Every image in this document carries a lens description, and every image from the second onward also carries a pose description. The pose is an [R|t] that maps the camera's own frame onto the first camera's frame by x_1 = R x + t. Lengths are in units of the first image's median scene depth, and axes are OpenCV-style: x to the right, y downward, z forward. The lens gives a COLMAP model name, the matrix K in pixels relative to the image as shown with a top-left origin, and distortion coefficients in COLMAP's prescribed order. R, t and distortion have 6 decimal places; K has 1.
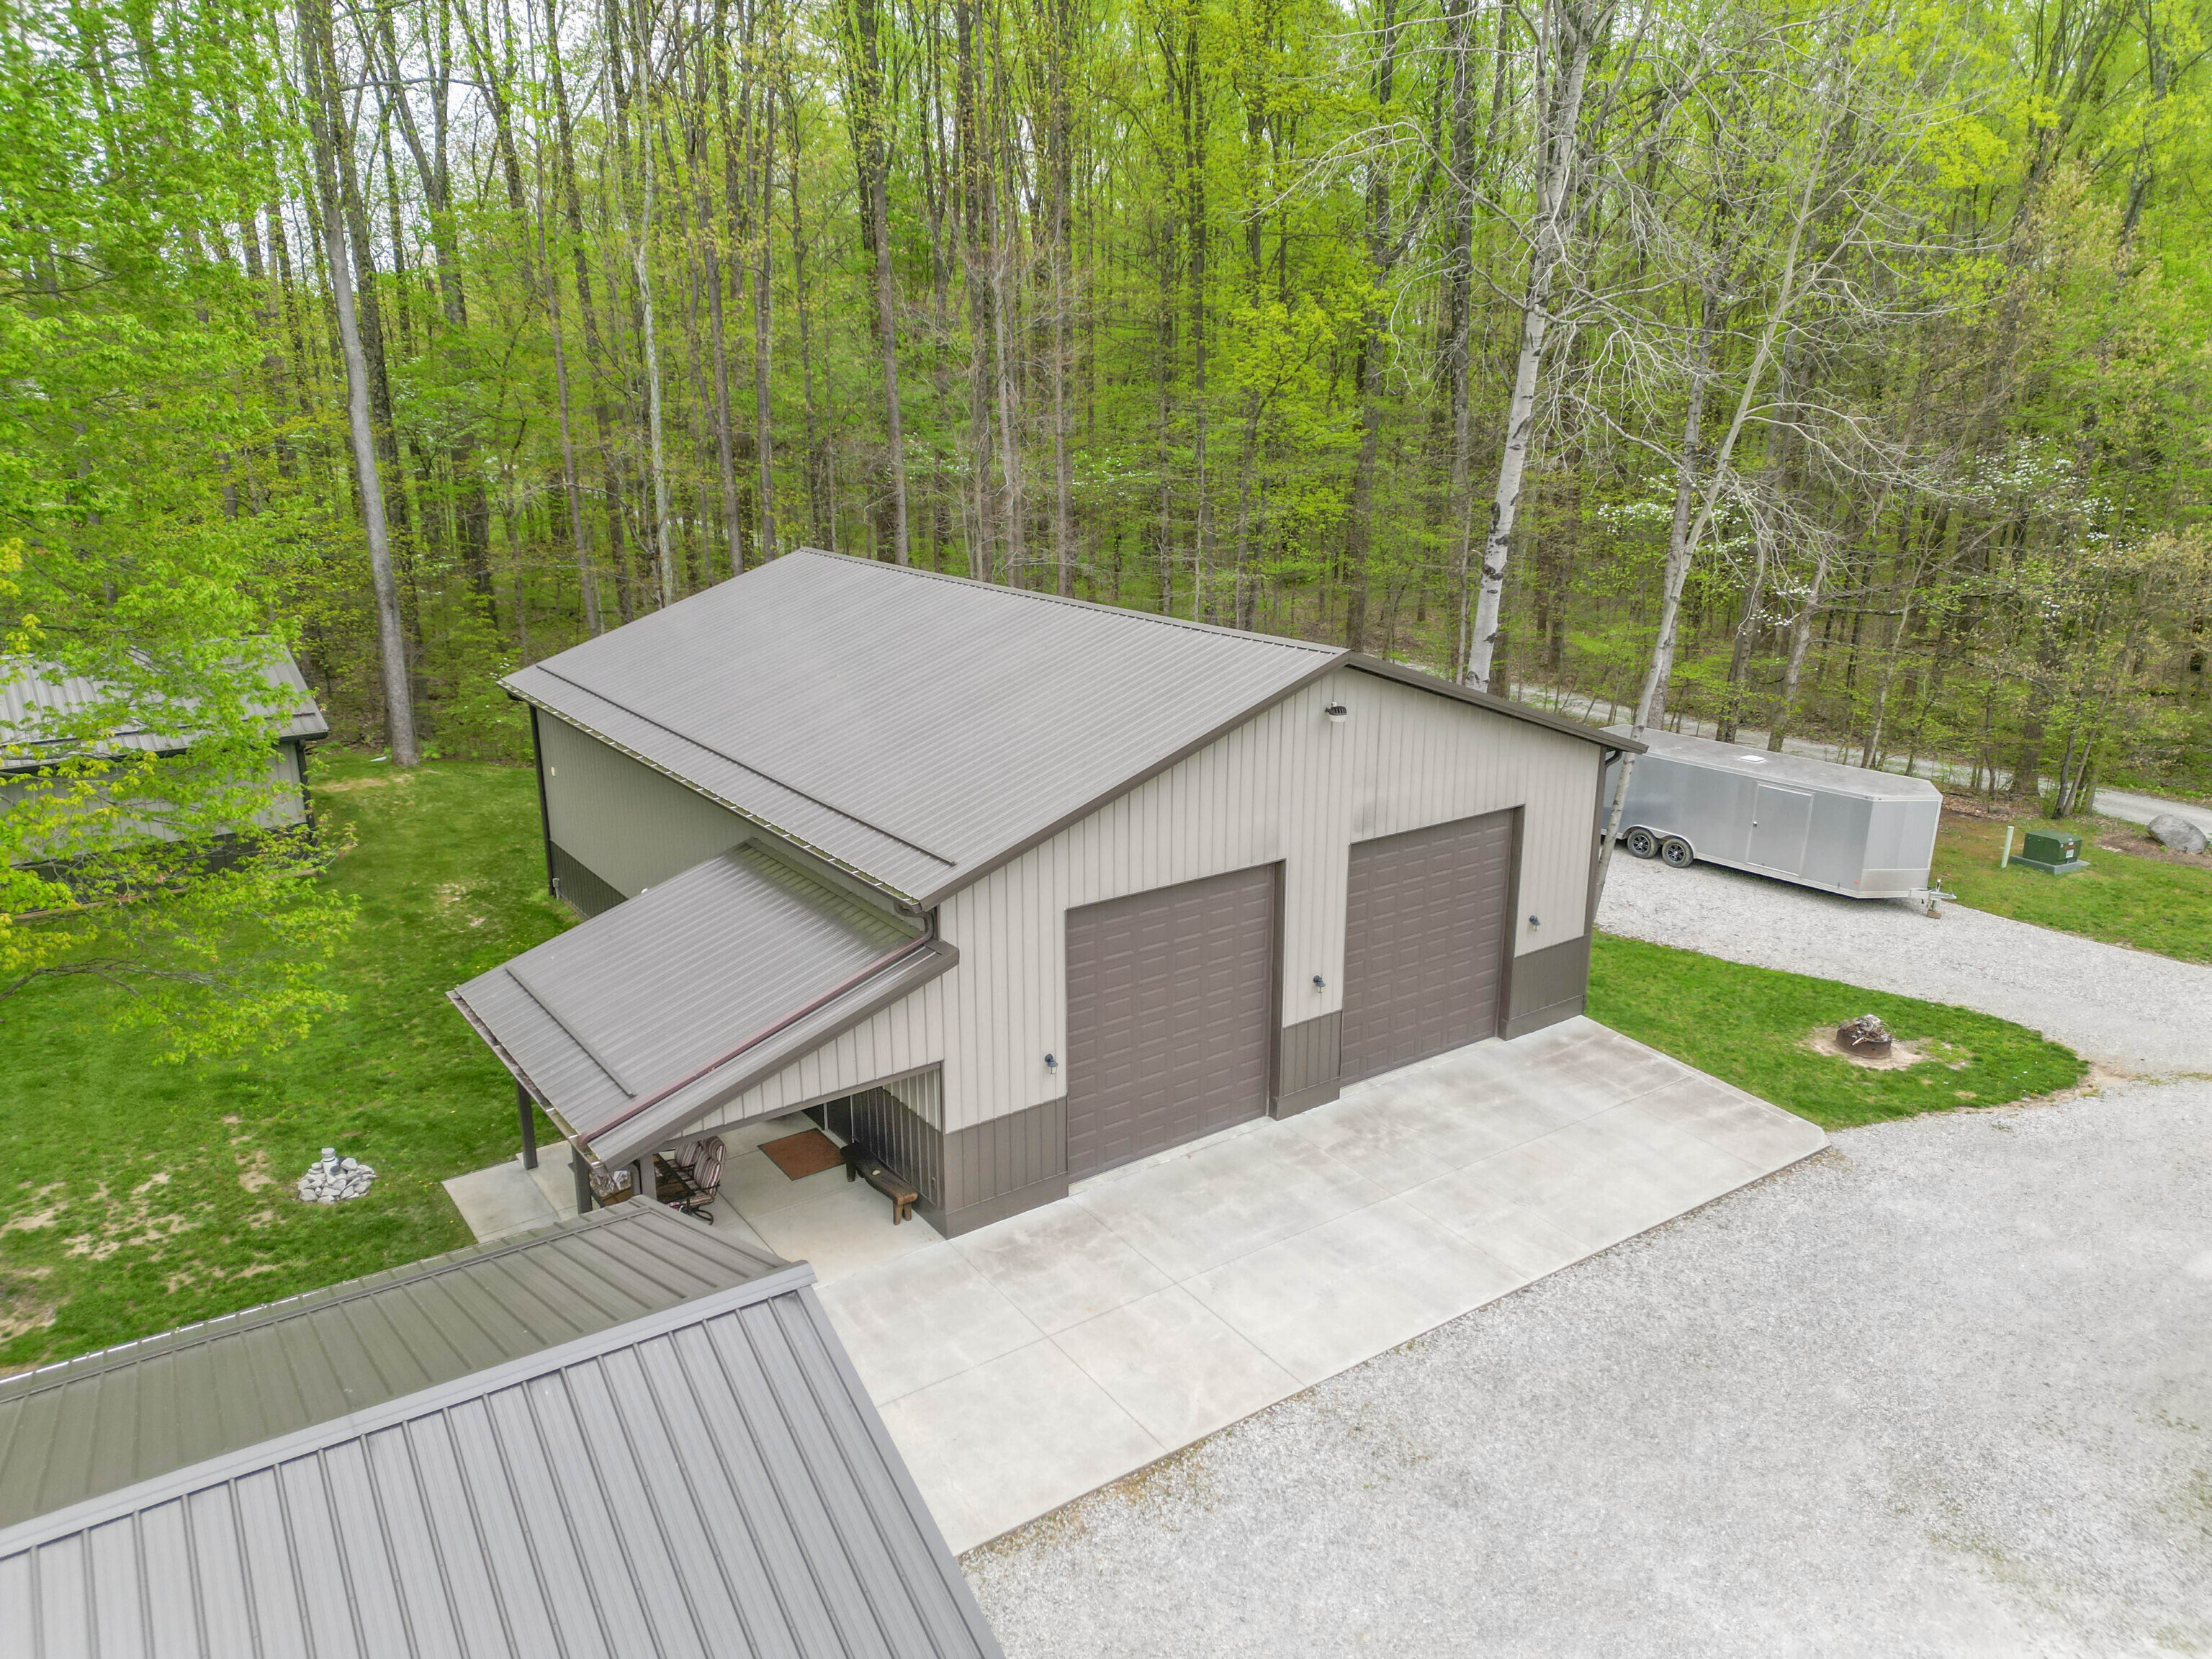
lens RADIAL K [[1555.6, 0, 1106.4], [0, 1555.6, 828.5], [0, 0, 1]] dist [0.003402, -0.024846]
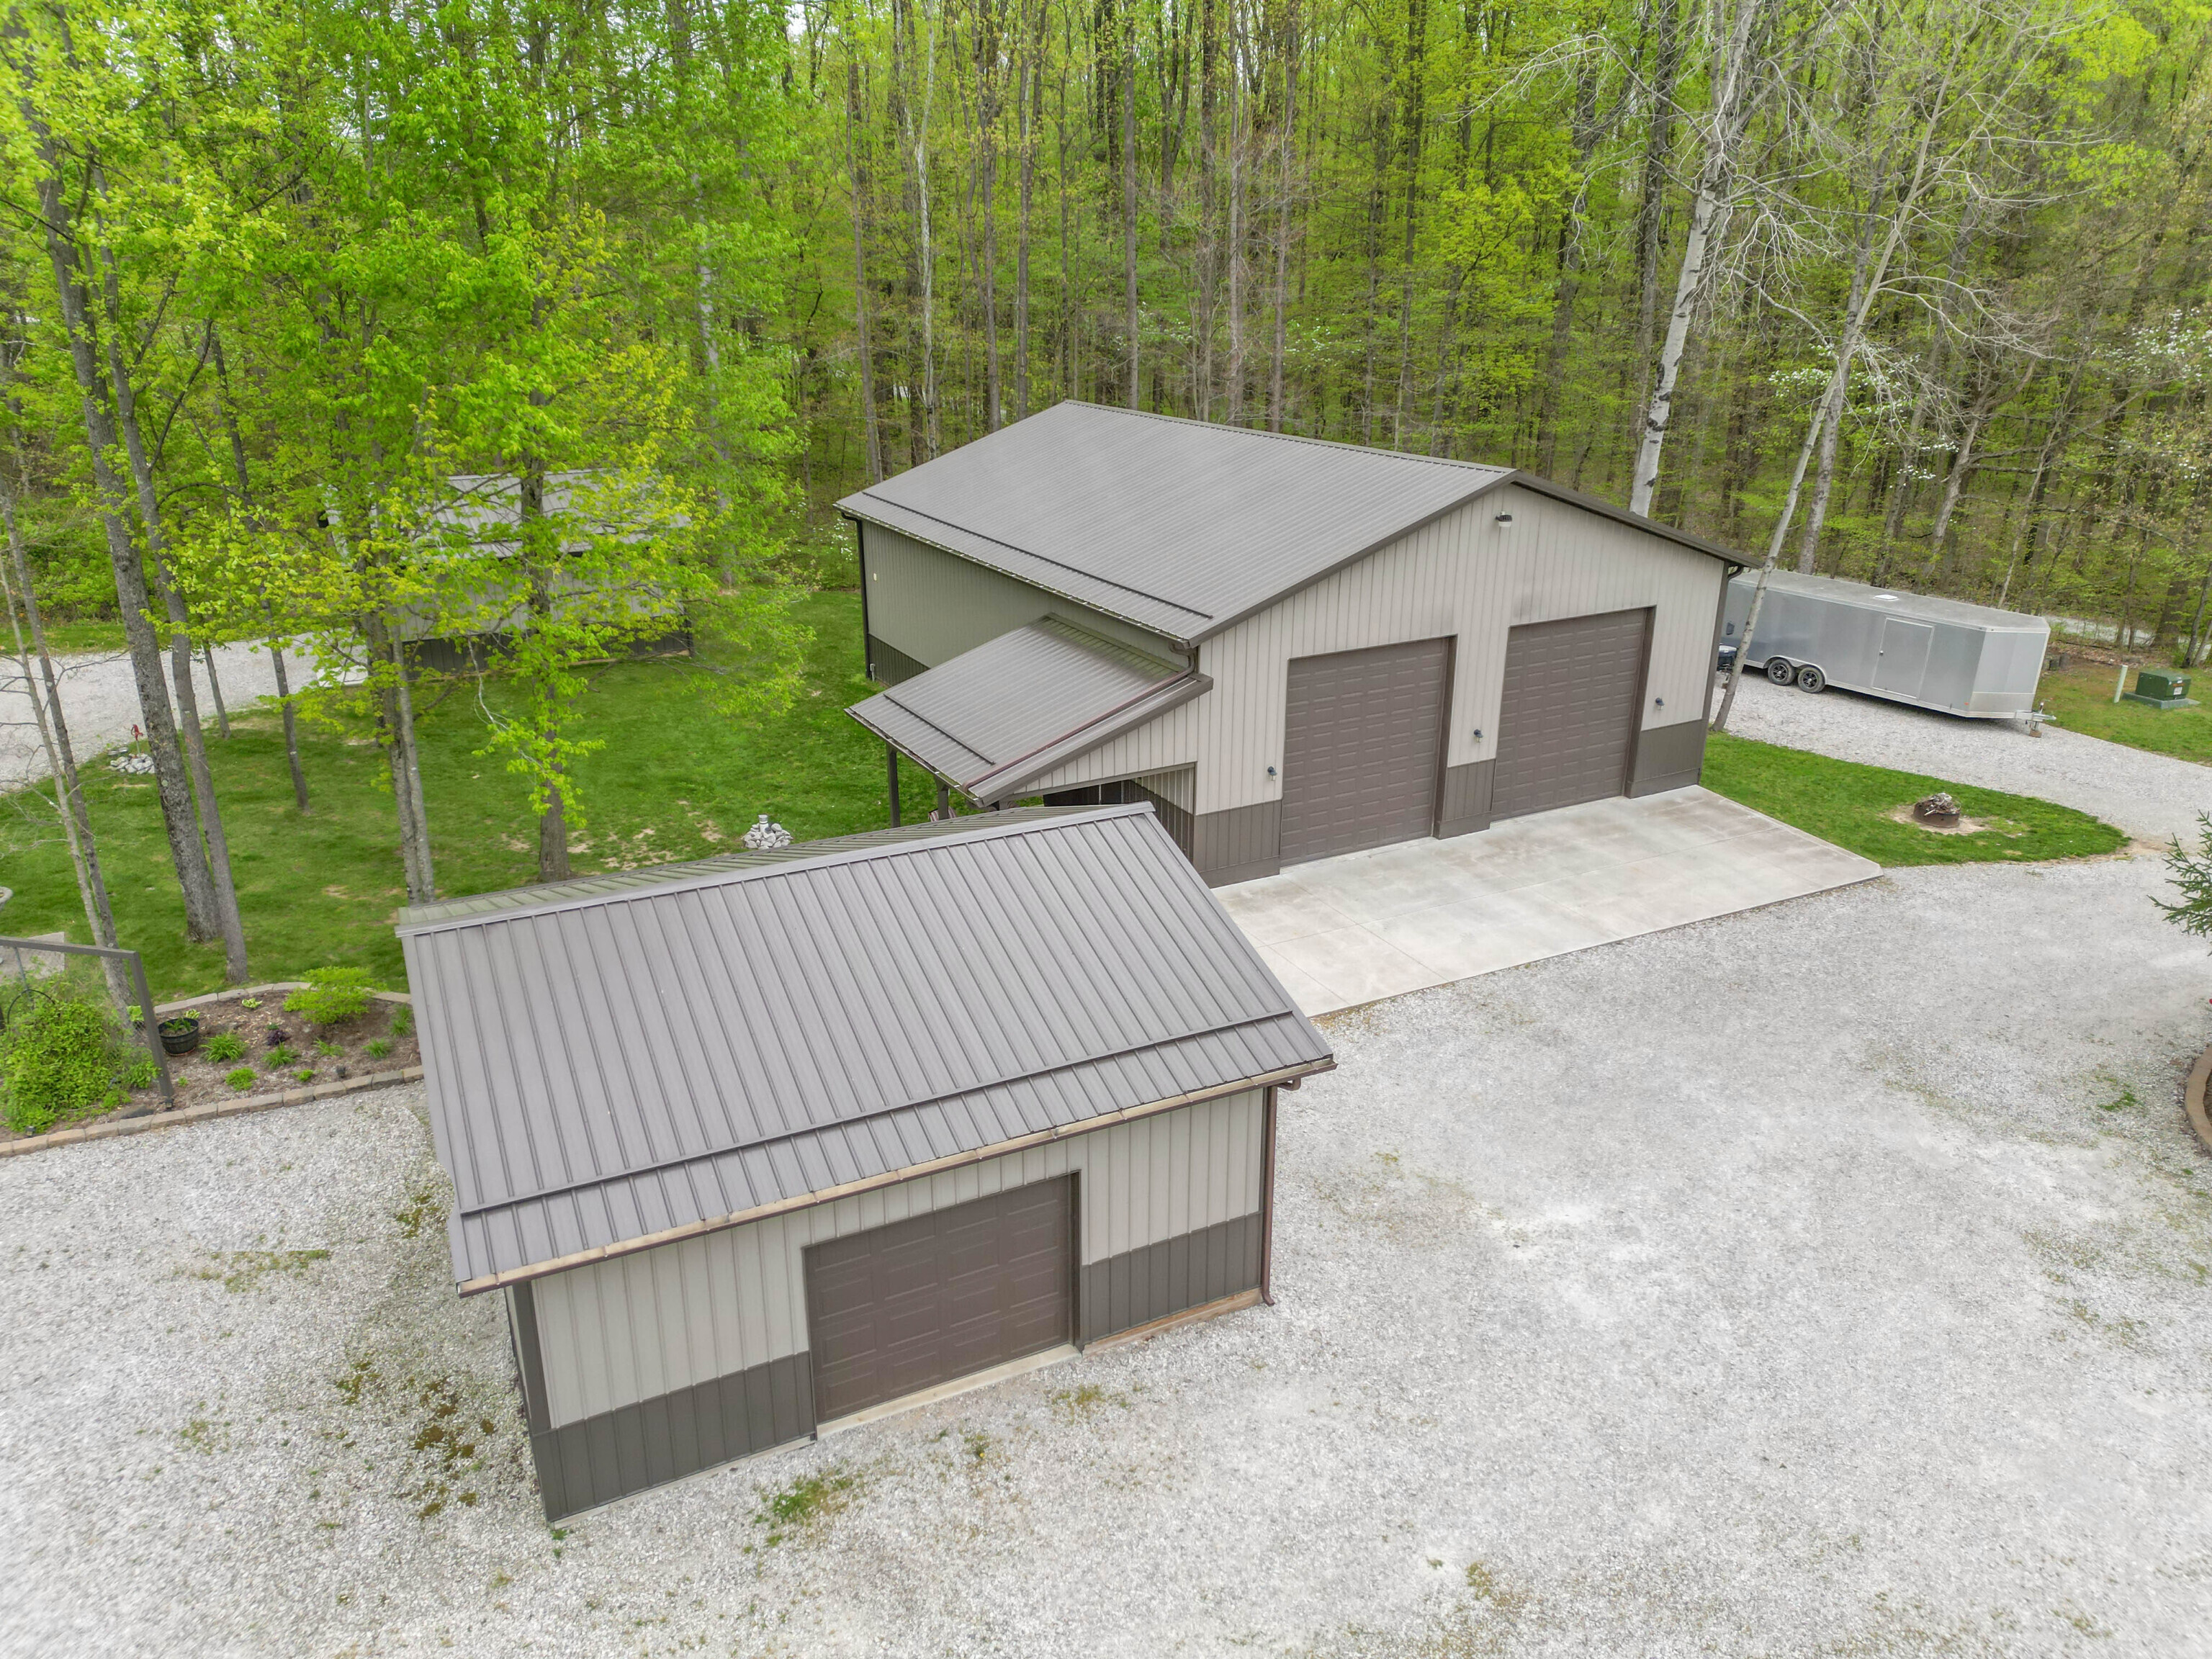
lens RADIAL K [[1514.6, 0, 1067.1], [0, 1514.6, 831.6], [0, 0, 1]] dist [0.007887, -0.027521]
pose [[0.989211, 0.048765, -0.138144, -0.022256], [-0.036992, 0.995561, 0.086546, 0.075575], [0.141752, -0.080502, 0.986623, -0.276933]]
